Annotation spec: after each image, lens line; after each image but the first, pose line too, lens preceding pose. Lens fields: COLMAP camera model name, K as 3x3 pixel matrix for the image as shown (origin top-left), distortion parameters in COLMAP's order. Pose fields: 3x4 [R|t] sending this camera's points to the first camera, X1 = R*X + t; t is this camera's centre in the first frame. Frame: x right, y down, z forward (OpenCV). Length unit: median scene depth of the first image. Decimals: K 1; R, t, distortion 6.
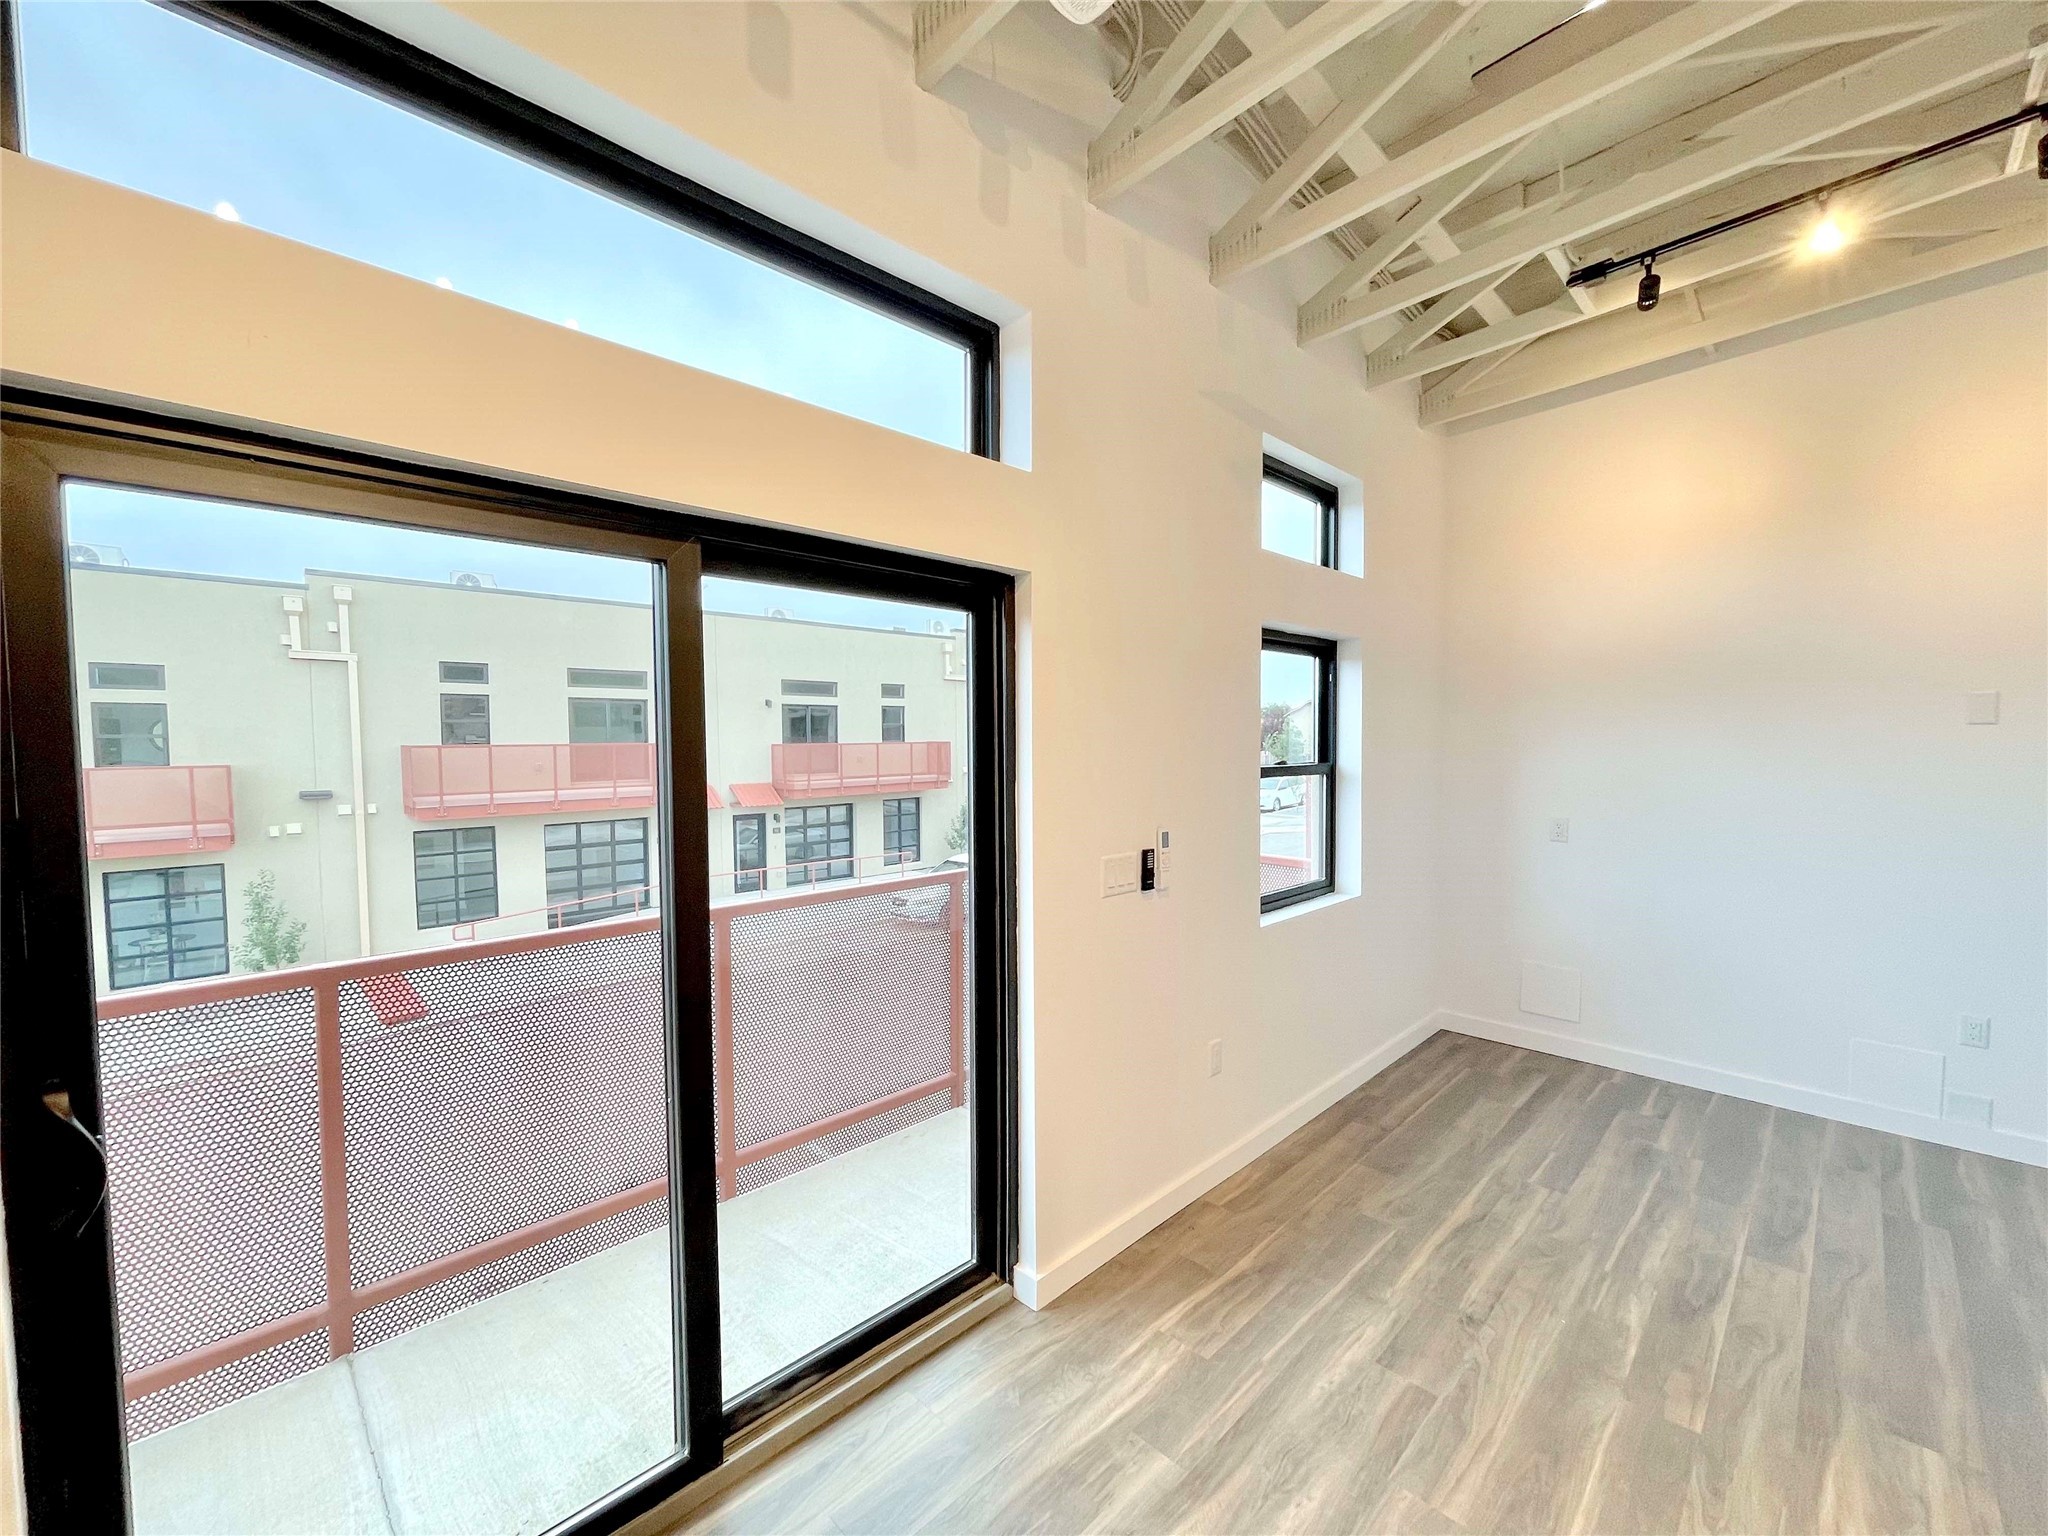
lens RADIAL K [[832.3, 0, 1025.1], [0, 832.3, 775.2], [0, 0, 1]] dist [-0.003199, 0.000927]
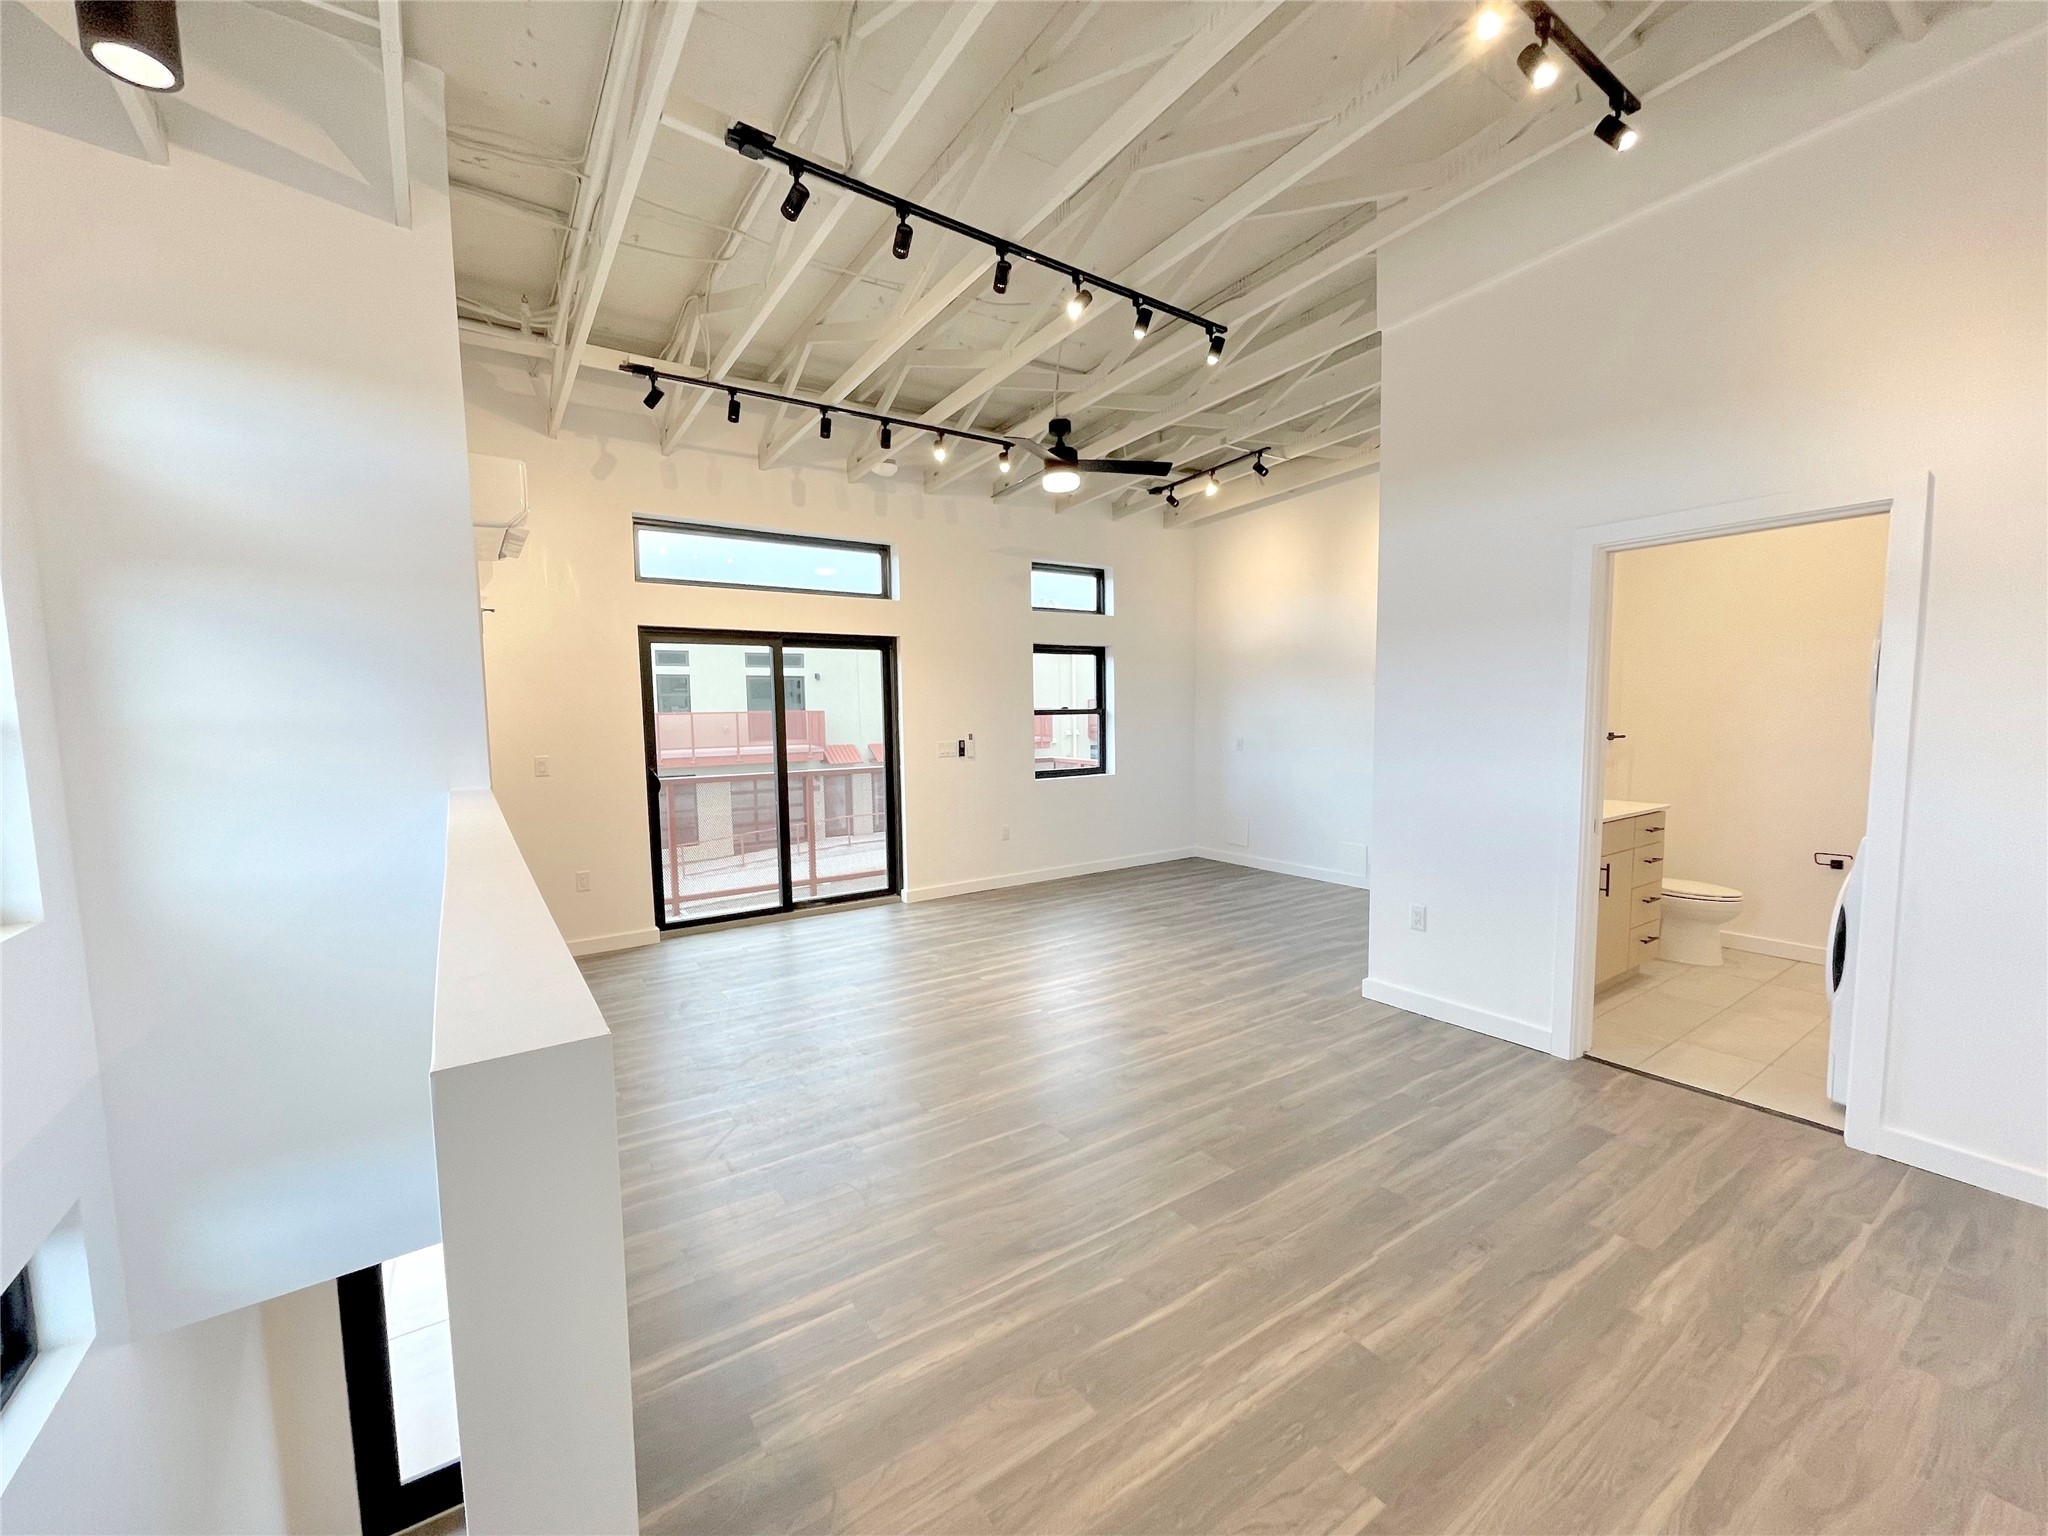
lens RADIAL K [[832.3, 0, 1022.1], [0, 832.3, 780.0], [0, 0, 1]] dist [-0.003199, 0.000927]
pose [[0.983334, 0.005410, -0.181730, 0.804702], [0.002394, 0.999085, 0.042691, 0.105256], [0.181795, -0.042415, 0.982421, -1.475823]]
